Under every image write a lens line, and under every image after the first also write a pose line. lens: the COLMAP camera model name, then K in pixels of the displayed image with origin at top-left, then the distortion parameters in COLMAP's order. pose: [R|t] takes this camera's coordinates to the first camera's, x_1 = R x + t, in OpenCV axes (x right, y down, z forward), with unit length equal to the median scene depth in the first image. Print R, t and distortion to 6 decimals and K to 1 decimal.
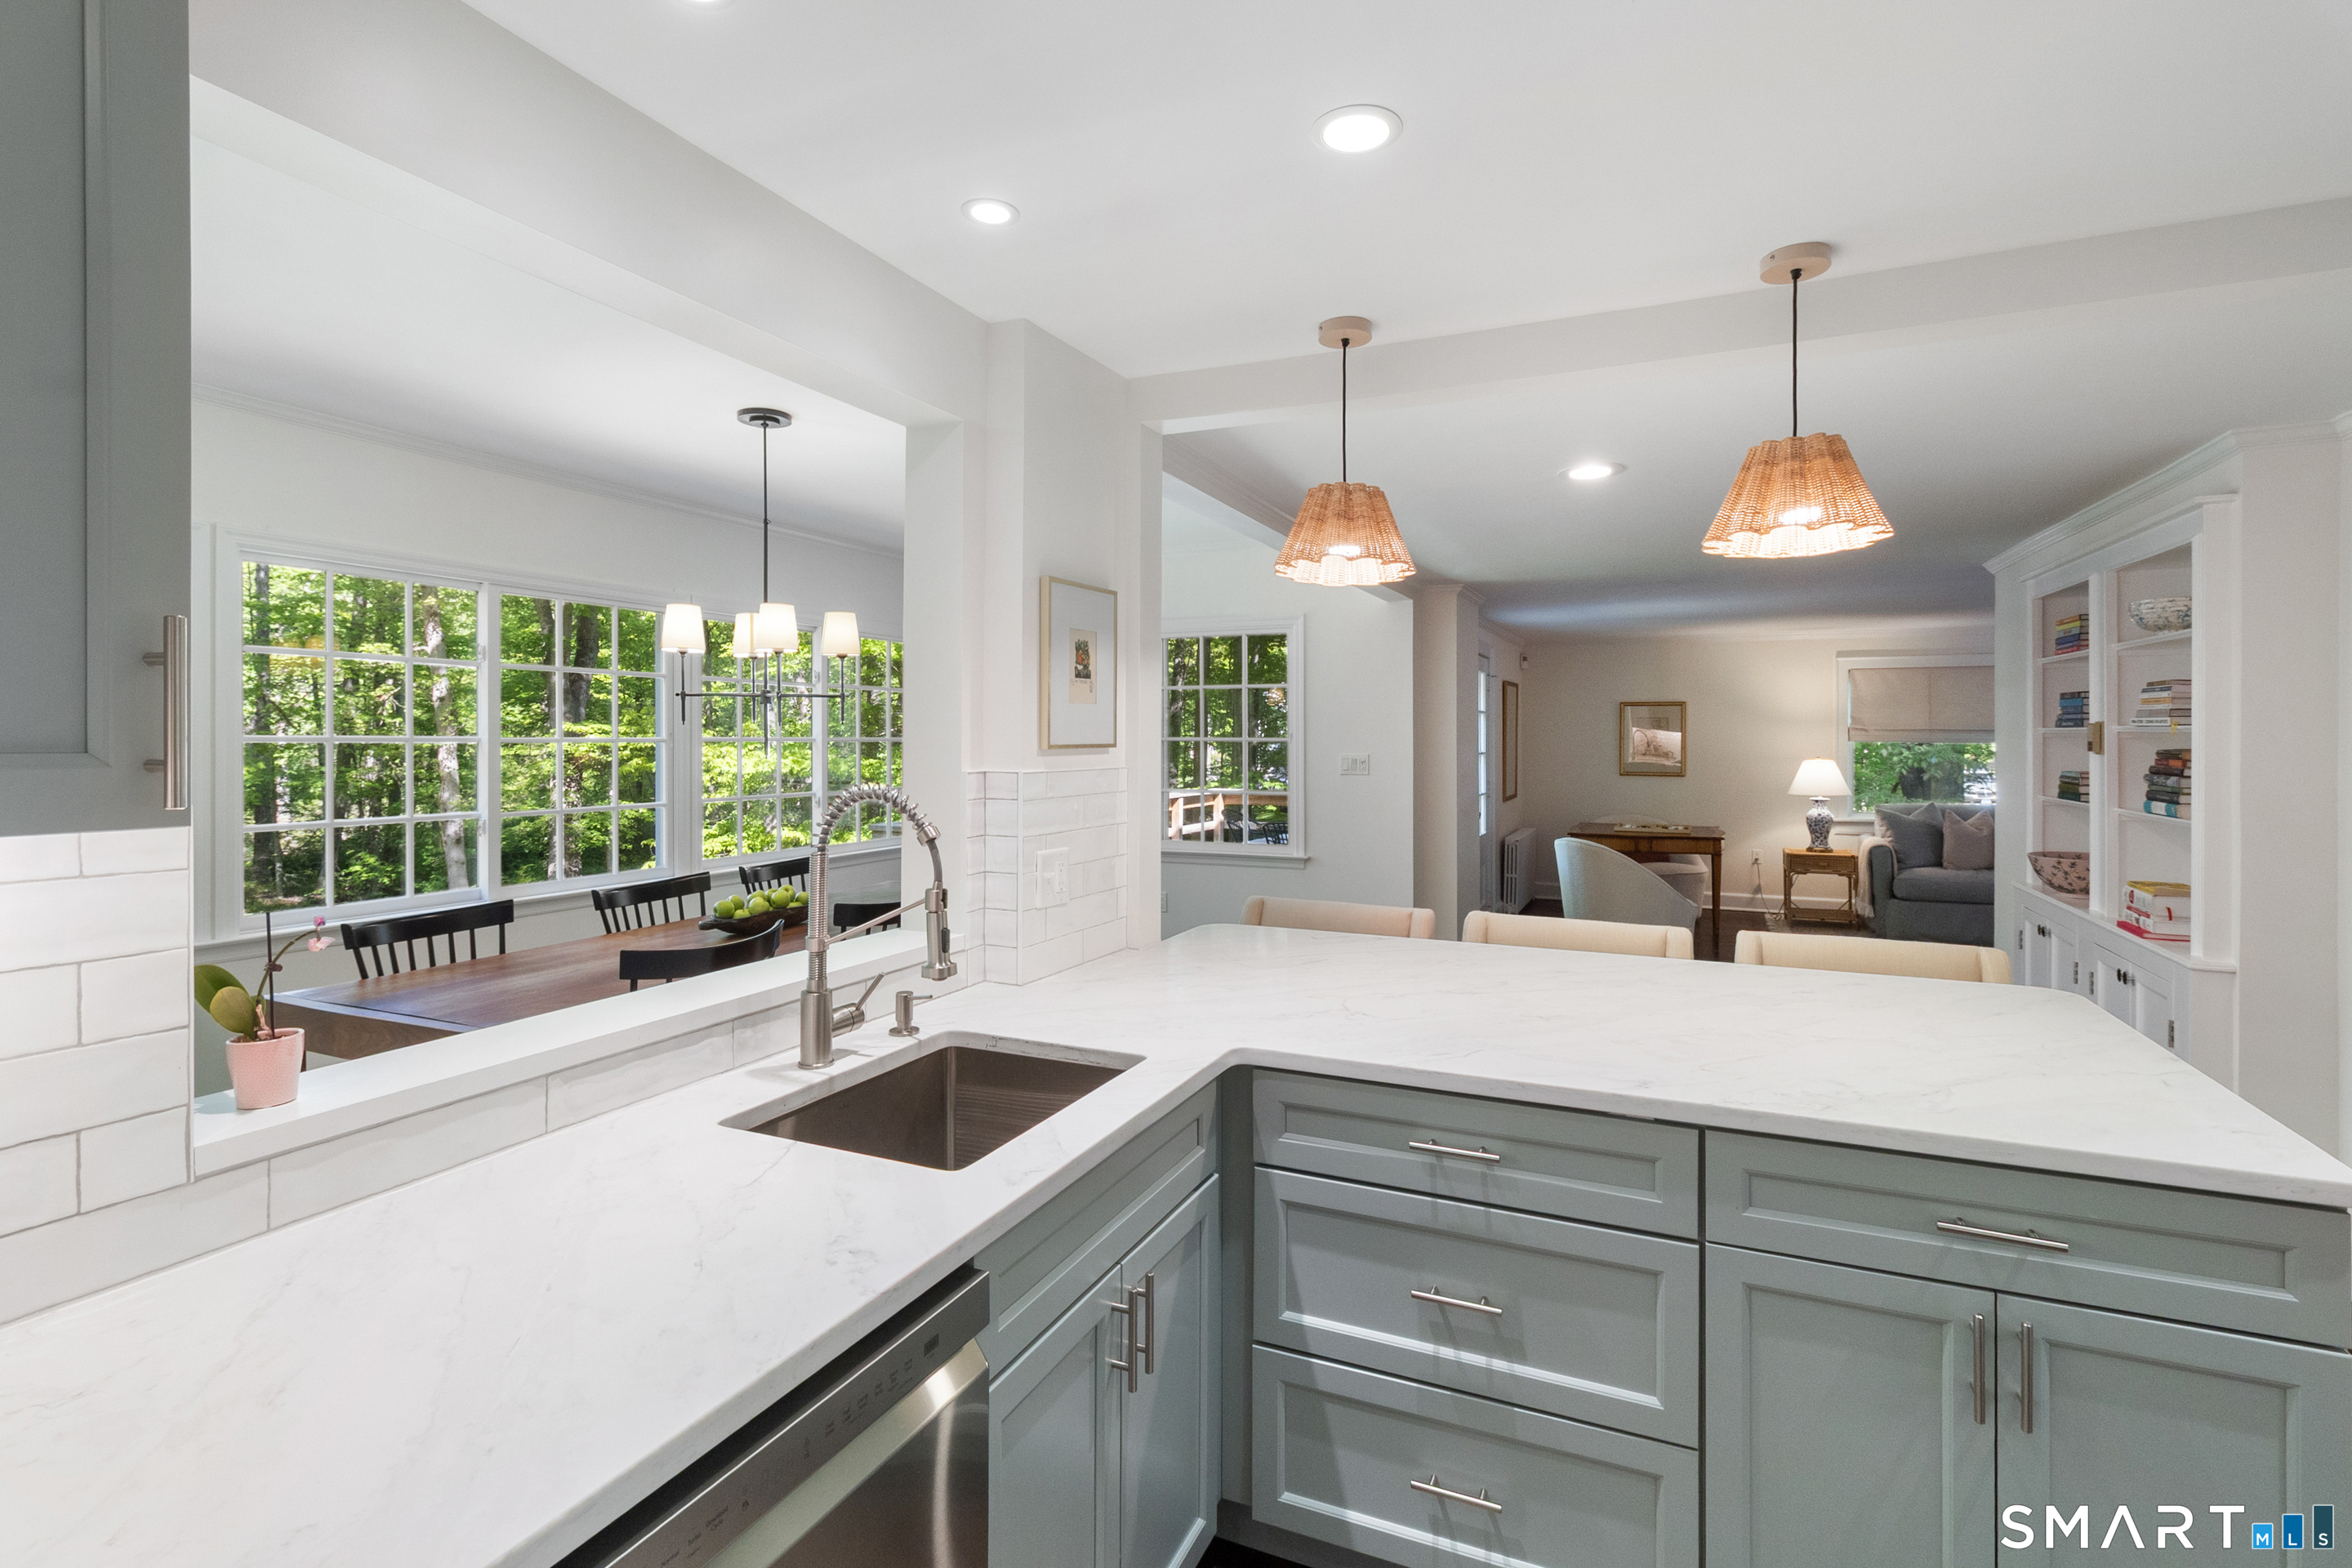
lens RADIAL K [[1091.5, 0, 1204.8], [0, 1091.5, 751.3], [0, 0, 1]] dist [0.008822, 0.000076]
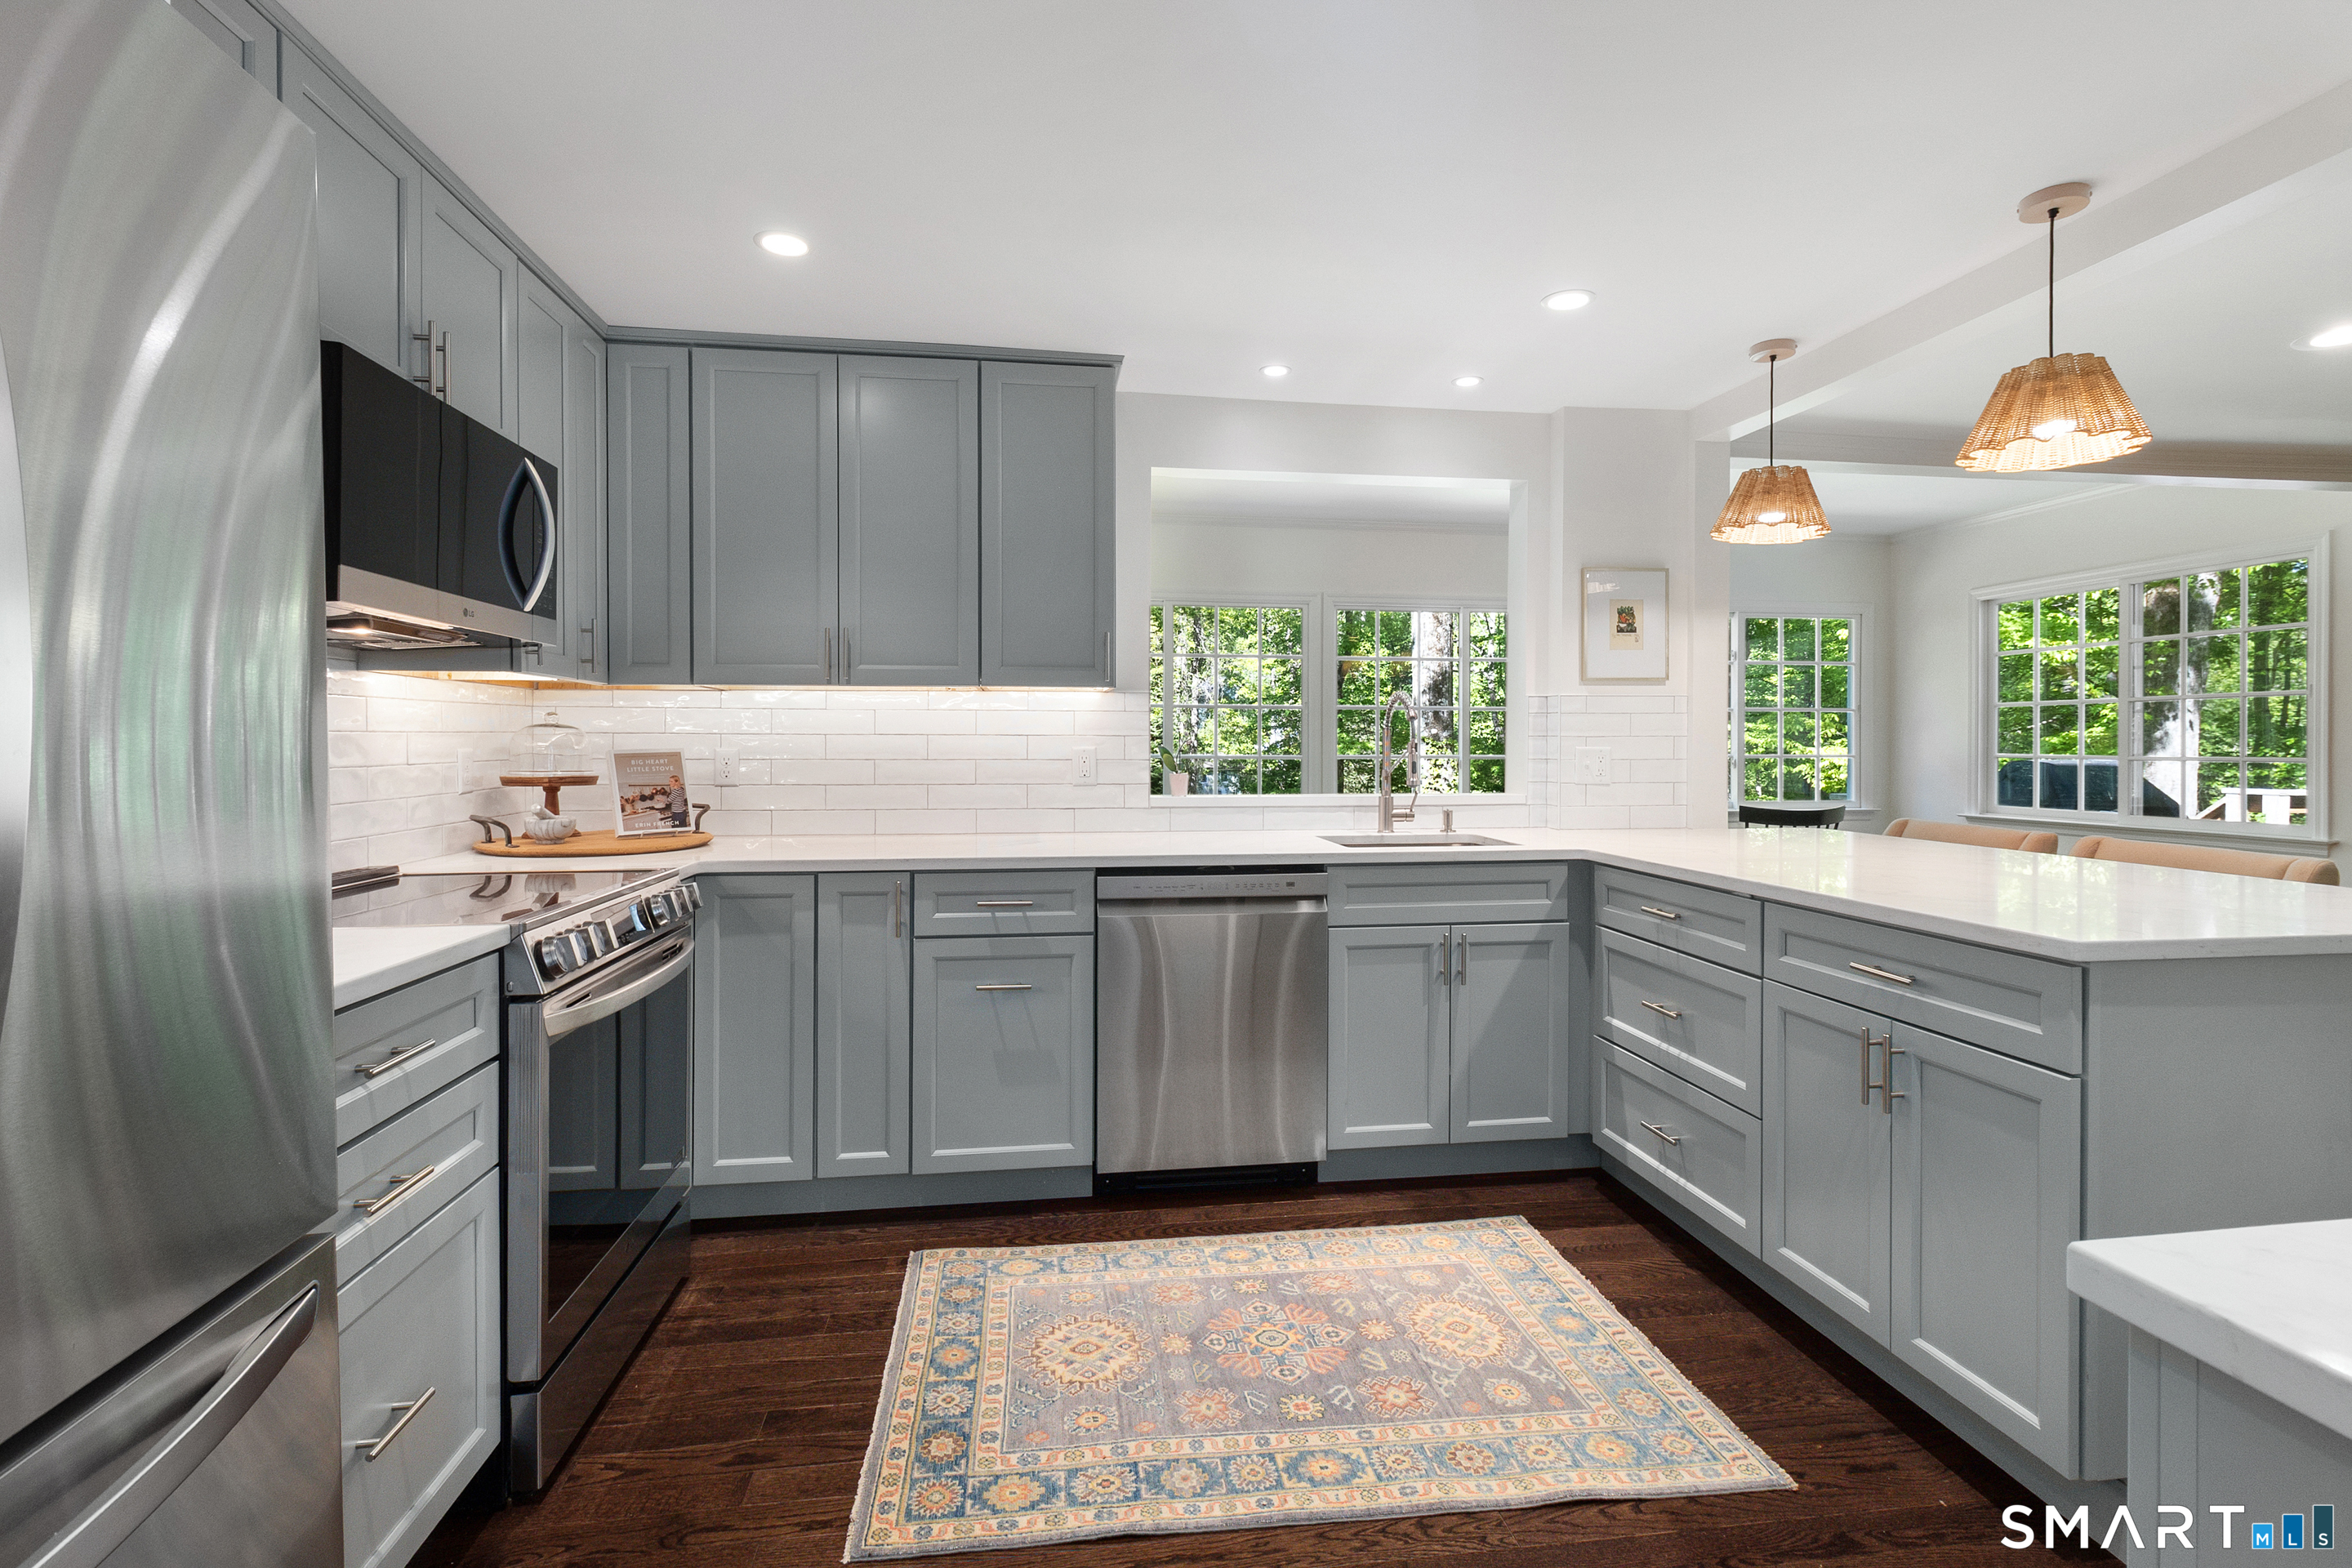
lens RADIAL K [[1091.5, 0, 1179.6], [0, 1091.5, 763.4], [0, 0, 1]] dist [0.008822, 0.000076]
pose [[0.516023, 0.012882, -0.856478, 1.117644], [-0.009055, 0.999913, 0.009584, 0.133458], [0.856527, 0.002810, 0.516095, -0.361423]]
